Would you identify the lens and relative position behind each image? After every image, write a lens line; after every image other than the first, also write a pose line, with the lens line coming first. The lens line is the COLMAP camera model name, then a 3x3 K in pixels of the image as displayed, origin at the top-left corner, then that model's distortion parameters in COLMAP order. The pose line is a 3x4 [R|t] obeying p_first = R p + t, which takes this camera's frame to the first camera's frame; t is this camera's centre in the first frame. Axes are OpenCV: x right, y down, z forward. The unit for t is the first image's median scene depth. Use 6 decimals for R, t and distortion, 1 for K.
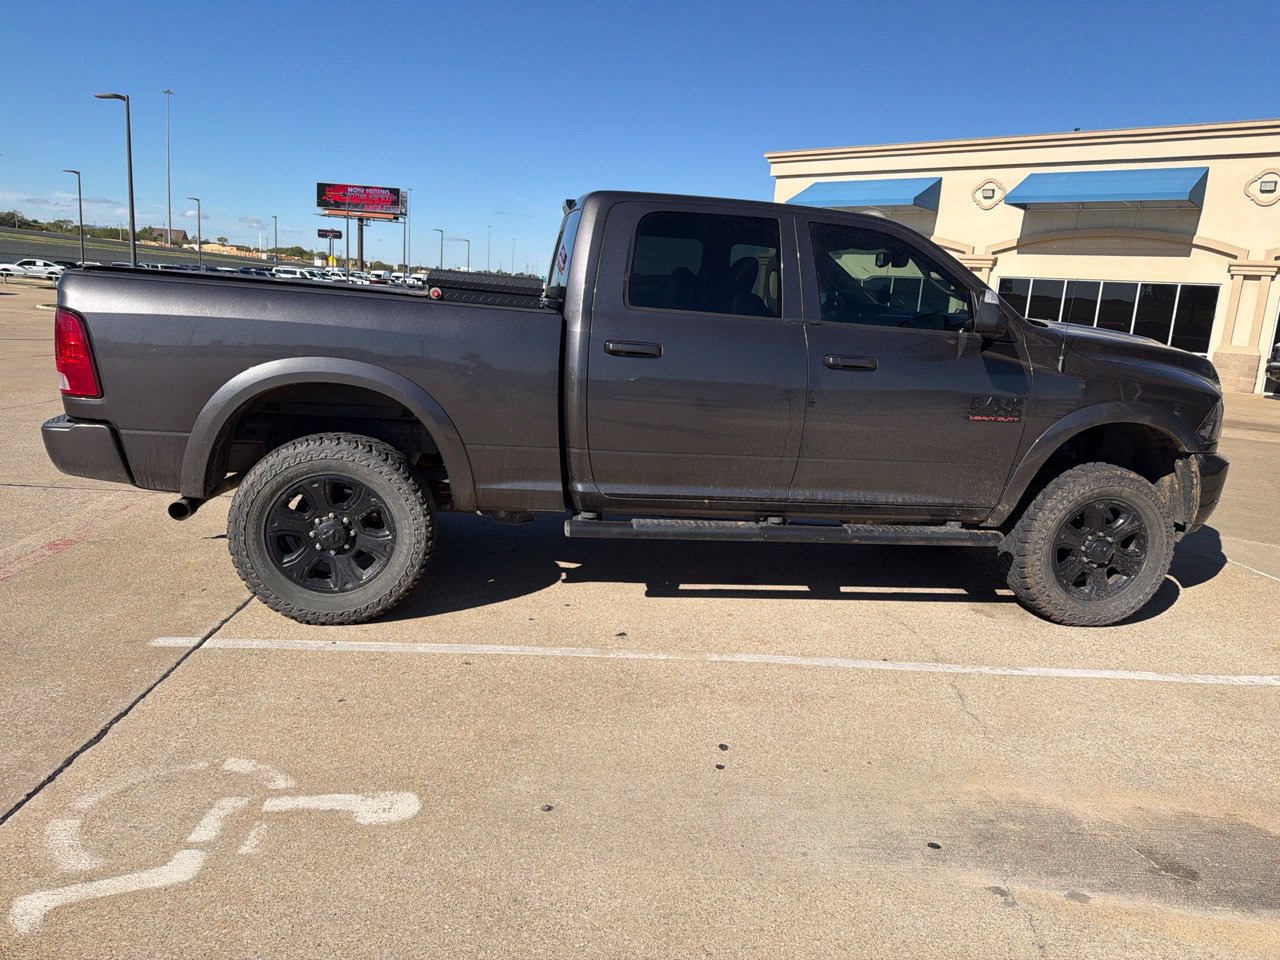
lens RADIAL K [[897.3, 0, 644.7], [0, 897.3, 461.1], [0, 0, 1]] dist [0.038626, -0.050690]
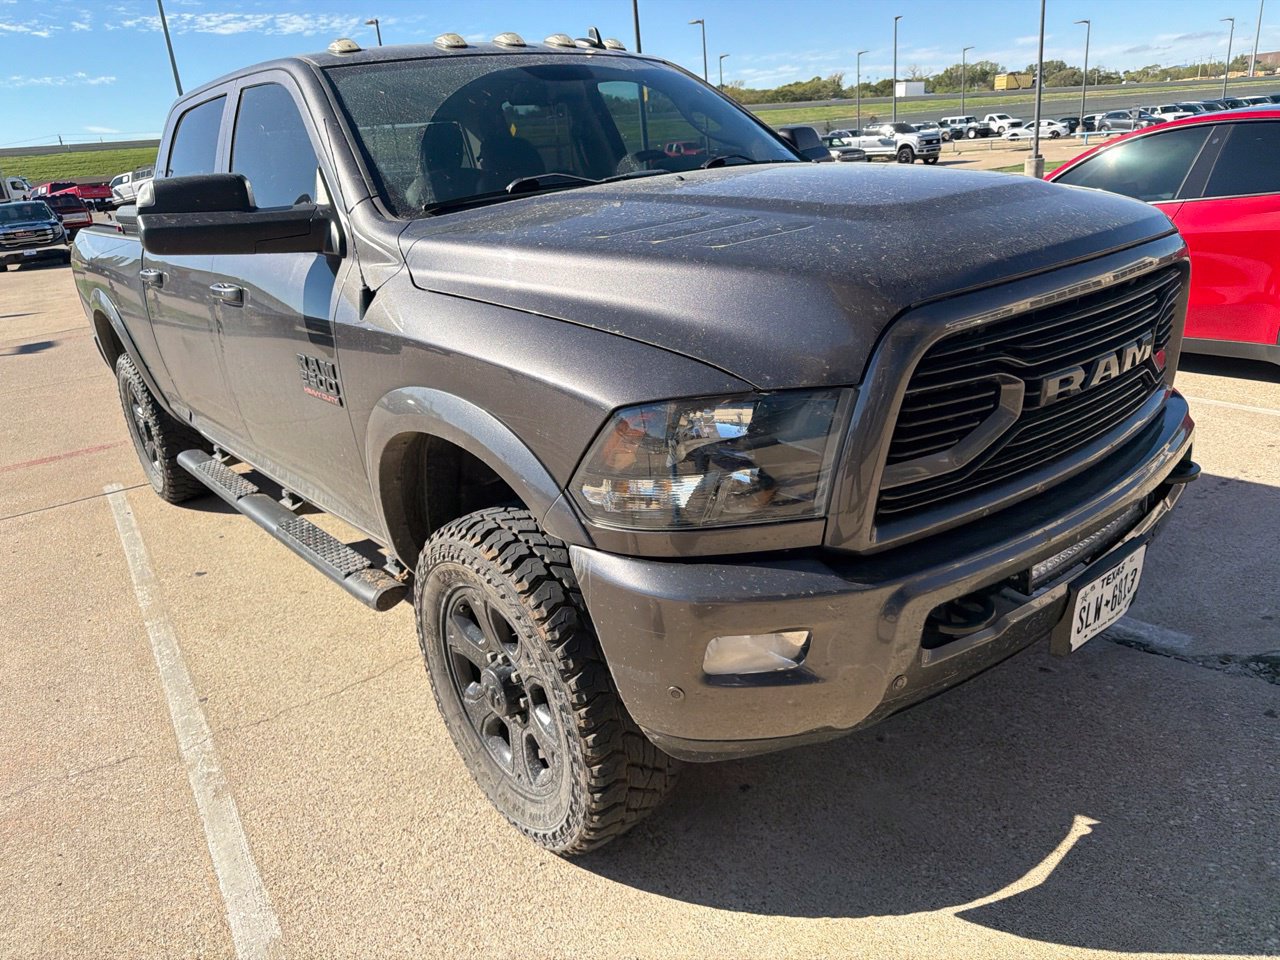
lens RADIAL K [[906.1, 0, 647.4], [0, 906.1, 480.8], [0, 0, 1]] dist [0.036058, -0.049710]
pose [[0.495548, 0.191428, -0.847223, 0.974346], [-0.038486, 0.979293, 0.198758, -0.114247], [0.867728, -0.065888, 0.492654, 0.879213]]
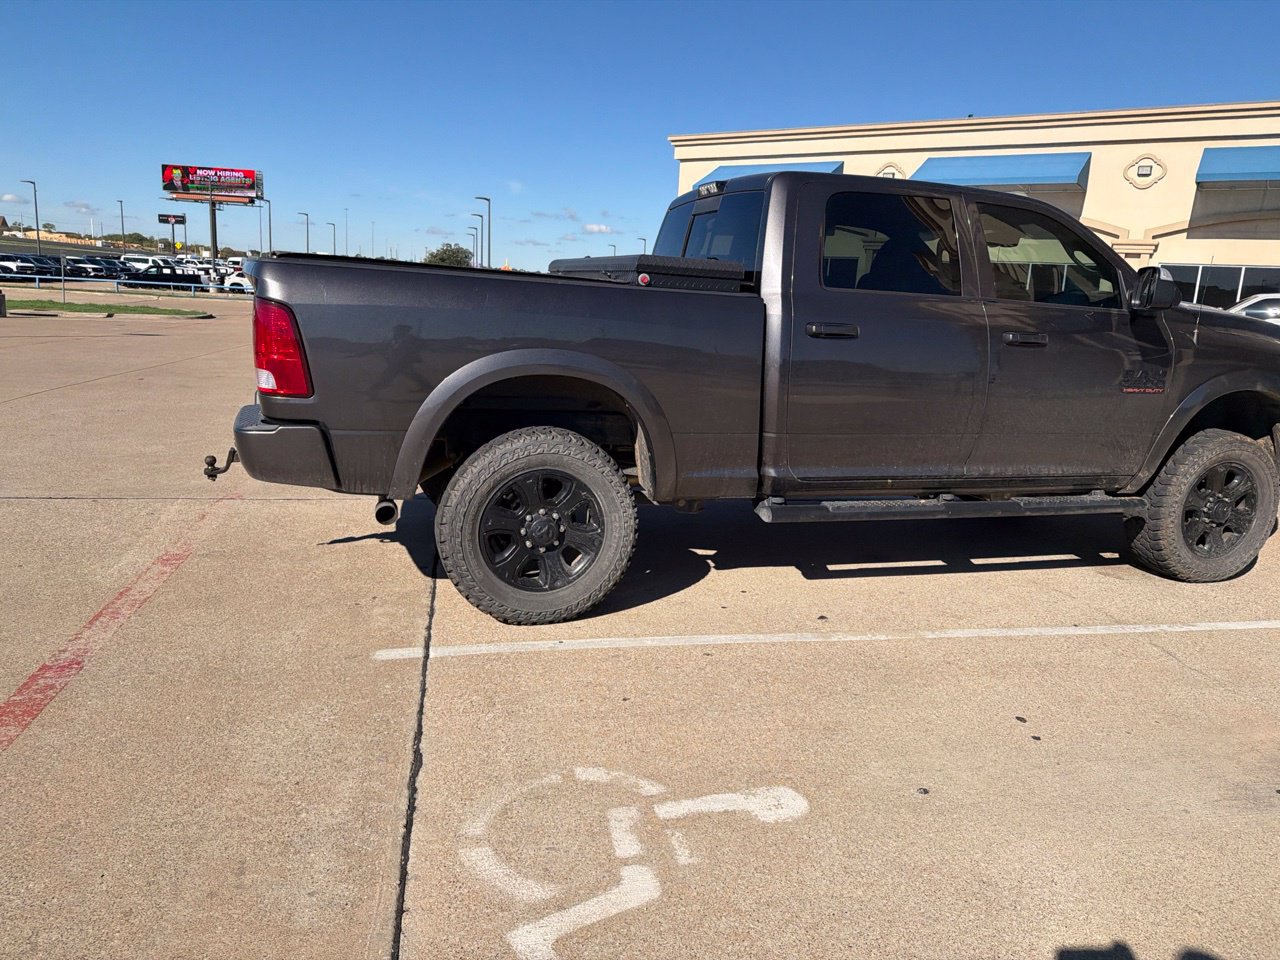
lens RADIAL K [[885.8, 0, 642.2], [0, 885.8, 463.1], [0, 0, 1]] dist [0.101598, -0.137525]
pose [[0.989821, -0.041117, 0.136249, -0.332185], [0.038500, 0.999021, 0.021787, -0.007745], [-0.137012, -0.016320, 0.990435, 0.036808]]
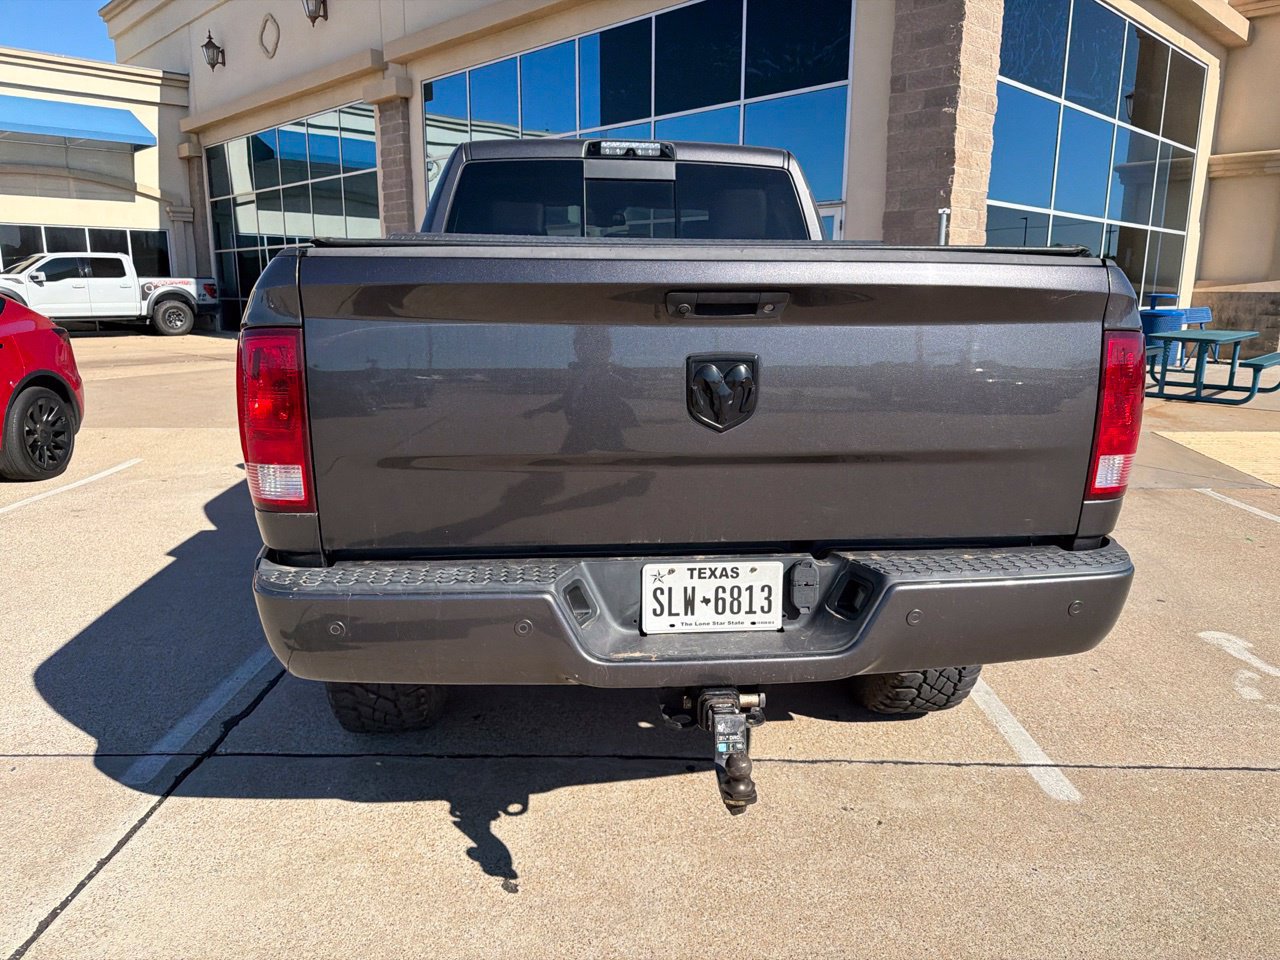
lens RADIAL K [[915.6, 0, 648.0], [0, 915.6, 469.4], [0, 0, 1]] dist [0.018649, -0.023336]
pose [[0.058736, -0.255571, 0.965005, -1.004402], [0.174633, 0.954398, 0.242132, -0.227497], [-0.982880, 0.154300, 0.100688, 1.032553]]
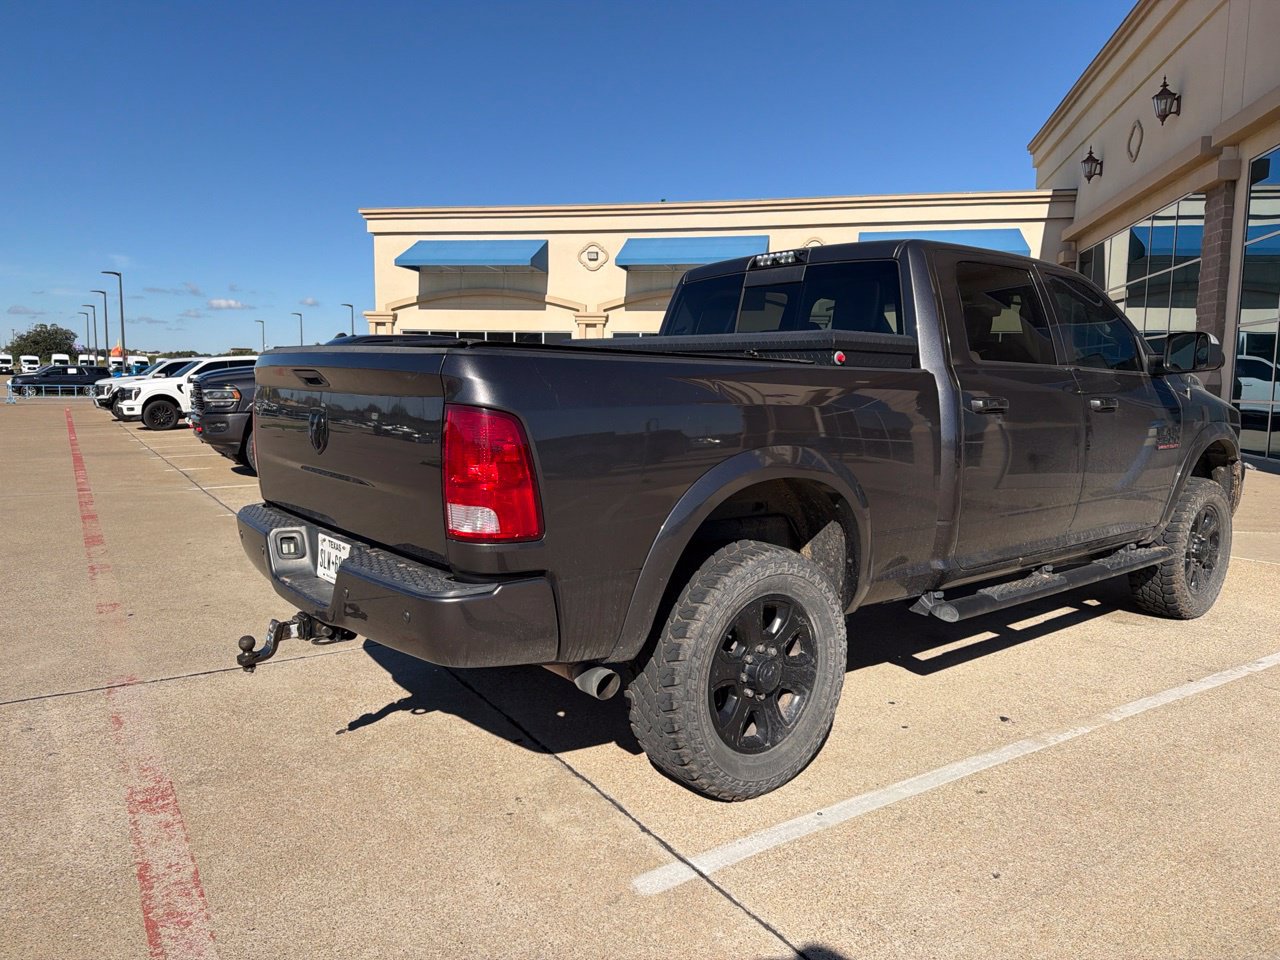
lens RADIAL K [[897.3, 0, 644.7], [0, 897.3, 461.1], [0, 0, 1]] dist [0.038626, -0.050690]
pose [[0.865860, -0.100319, 0.490126, -0.715755], [0.131350, 0.990905, -0.029226, -0.080249], [-0.482736, 0.089684, 0.871162, 0.330865]]
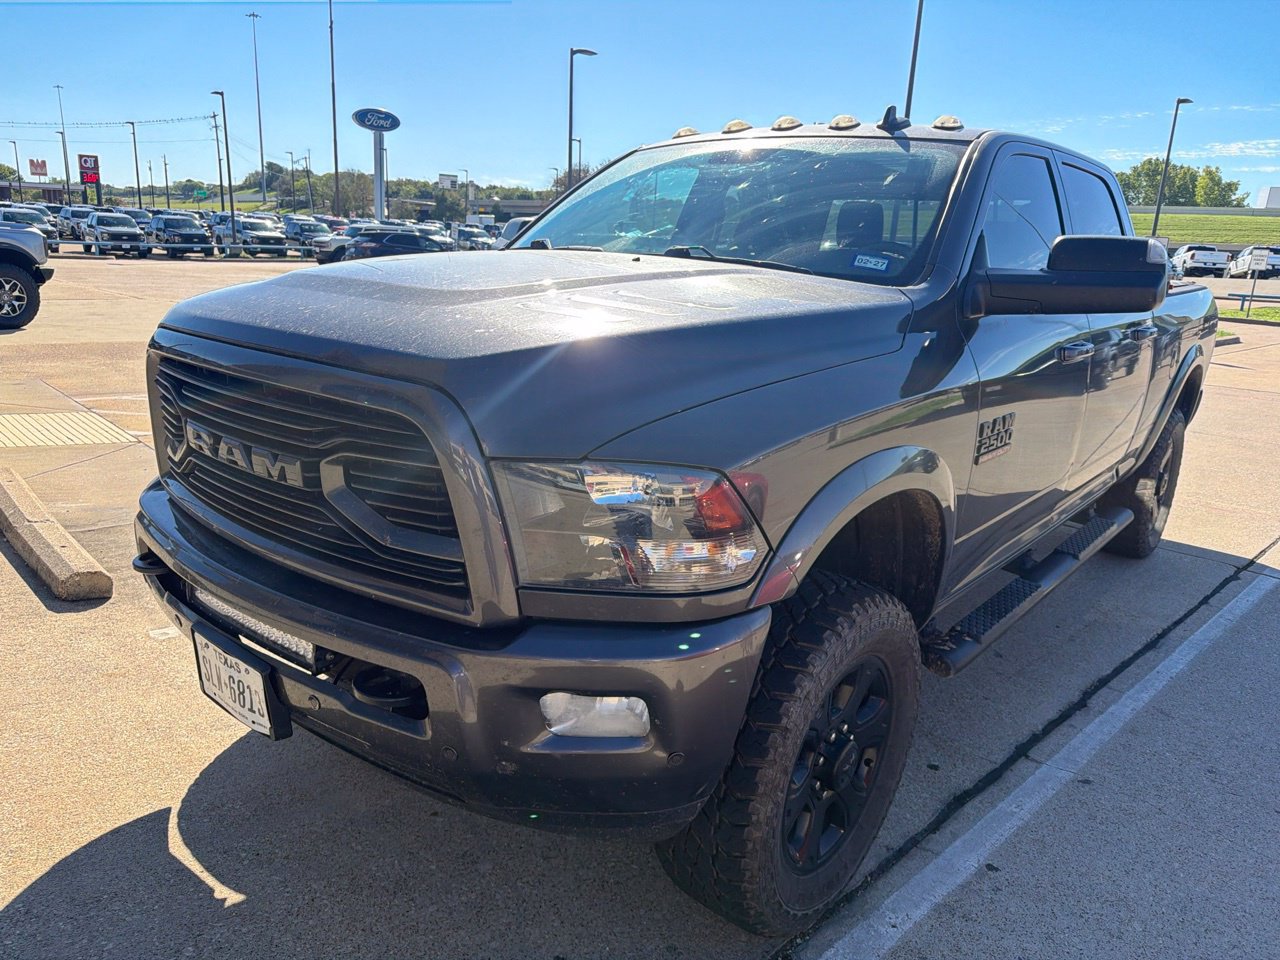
lens RADIAL K [[911.6, 0, 646.4], [0, 911.6, 489.3], [0, 0, 1]] dist [0.003303, -0.004154]
pose [[-0.743082, 0.078850, -0.664539, 0.857624], [-0.214907, 0.912318, 0.348557, -0.264154], [0.633754, 0.401820, -0.660981, 1.676365]]
